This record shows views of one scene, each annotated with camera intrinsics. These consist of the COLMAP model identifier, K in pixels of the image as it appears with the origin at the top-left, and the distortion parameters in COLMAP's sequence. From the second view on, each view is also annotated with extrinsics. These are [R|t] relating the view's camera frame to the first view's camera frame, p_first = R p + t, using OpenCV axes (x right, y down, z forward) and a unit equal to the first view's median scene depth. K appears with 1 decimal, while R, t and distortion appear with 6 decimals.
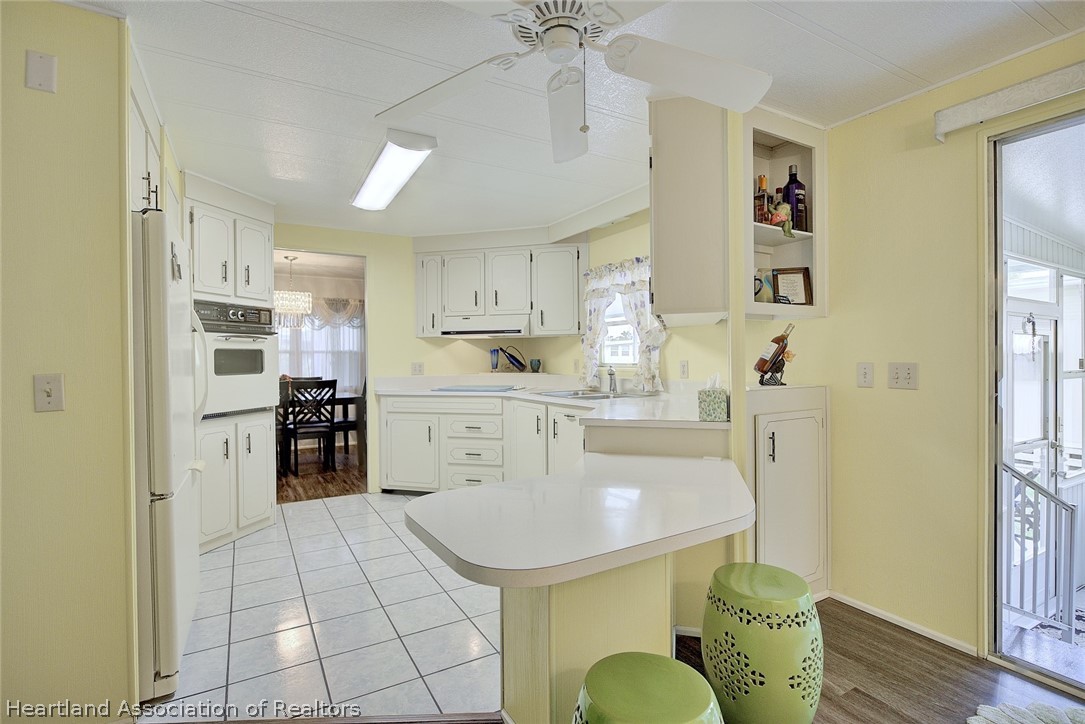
lens RADIAL K [[506.1, 0, 548.2], [0, 506.1, 362.0], [0, 0, 1]] dist [-0.002791, 0.001105]
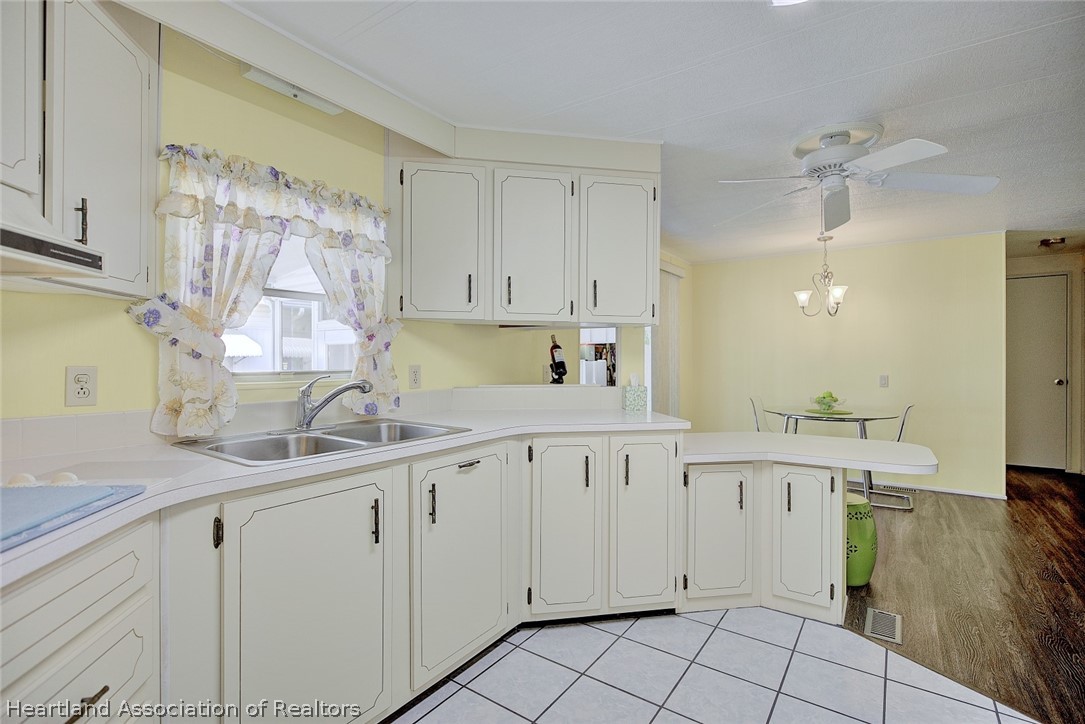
lens RADIAL K [[506.1, 0, 551.5], [0, 506.1, 364.1], [0, 0, 1]] dist [-0.002791, 0.001105]
pose [[-0.426218, -0.000391, 0.904621, -0.388459], [0.012899, 0.999896, 0.006510, -0.005373], [-0.904529, 0.014443, -0.426168, 0.874027]]
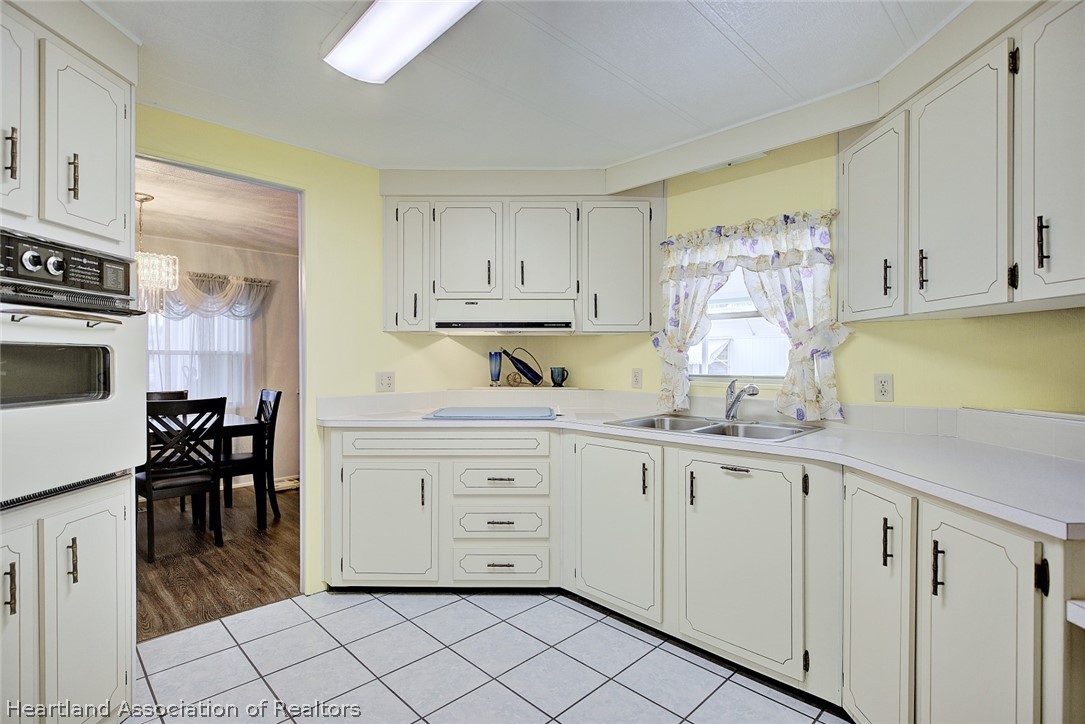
lens RADIAL K [[506.1, 0, 541.0], [0, 506.1, 363.9], [0, 0, 1]] dist [-0.002791, 0.001105]
pose [[0.969262, 0.008151, 0.245896, -0.241635], [-0.006886, 0.999958, -0.006004, -0.006799], [-0.245934, 0.004126, 0.969278, 0.373117]]
